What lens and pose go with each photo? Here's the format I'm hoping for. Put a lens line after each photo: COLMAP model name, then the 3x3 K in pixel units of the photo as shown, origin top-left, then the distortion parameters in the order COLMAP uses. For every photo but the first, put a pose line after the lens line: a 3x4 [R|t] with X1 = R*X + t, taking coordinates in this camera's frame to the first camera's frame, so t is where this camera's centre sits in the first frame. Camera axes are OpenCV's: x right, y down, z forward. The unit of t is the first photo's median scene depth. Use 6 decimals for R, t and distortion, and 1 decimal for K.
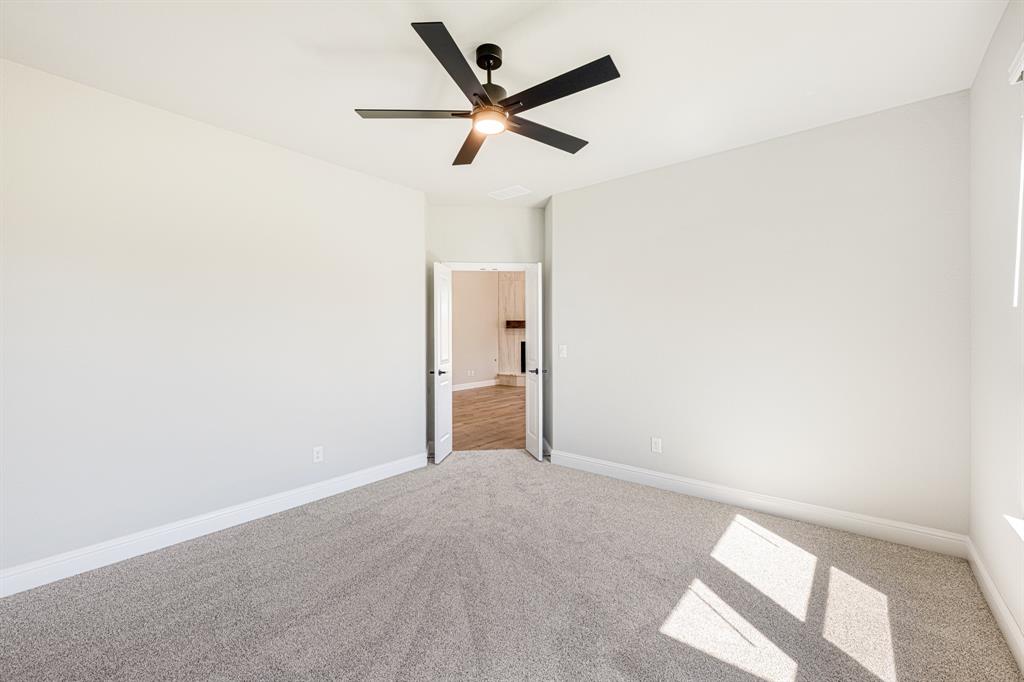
lens RADIAL K [[421.8, 0, 512.0], [0, 421.8, 341.0], [0, 0, 1]] dist [-0.001052, -0.000013]
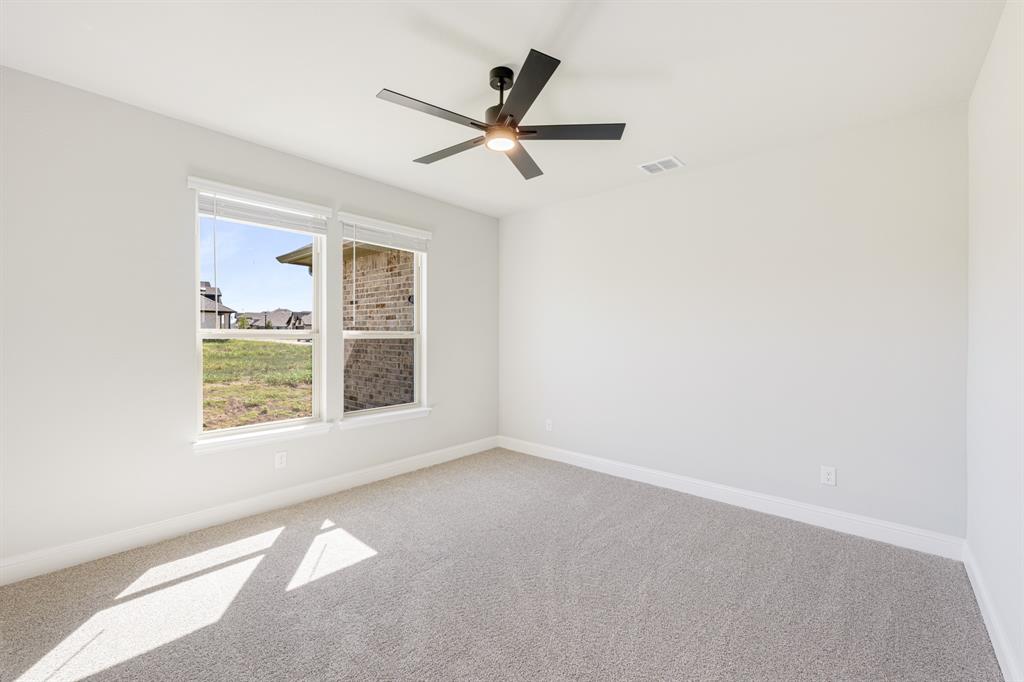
lens RADIAL K [[421.8, 0, 512.0], [0, 421.8, 341.0], [0, 0, 1]] dist [-0.001052, -0.000013]
pose [[-0.999369, 0.007574, 0.034714, -0.127566], [0.007892, 0.999928, 0.009025, -0.013511], [-0.034643, 0.009294, -0.999357, 2.069099]]
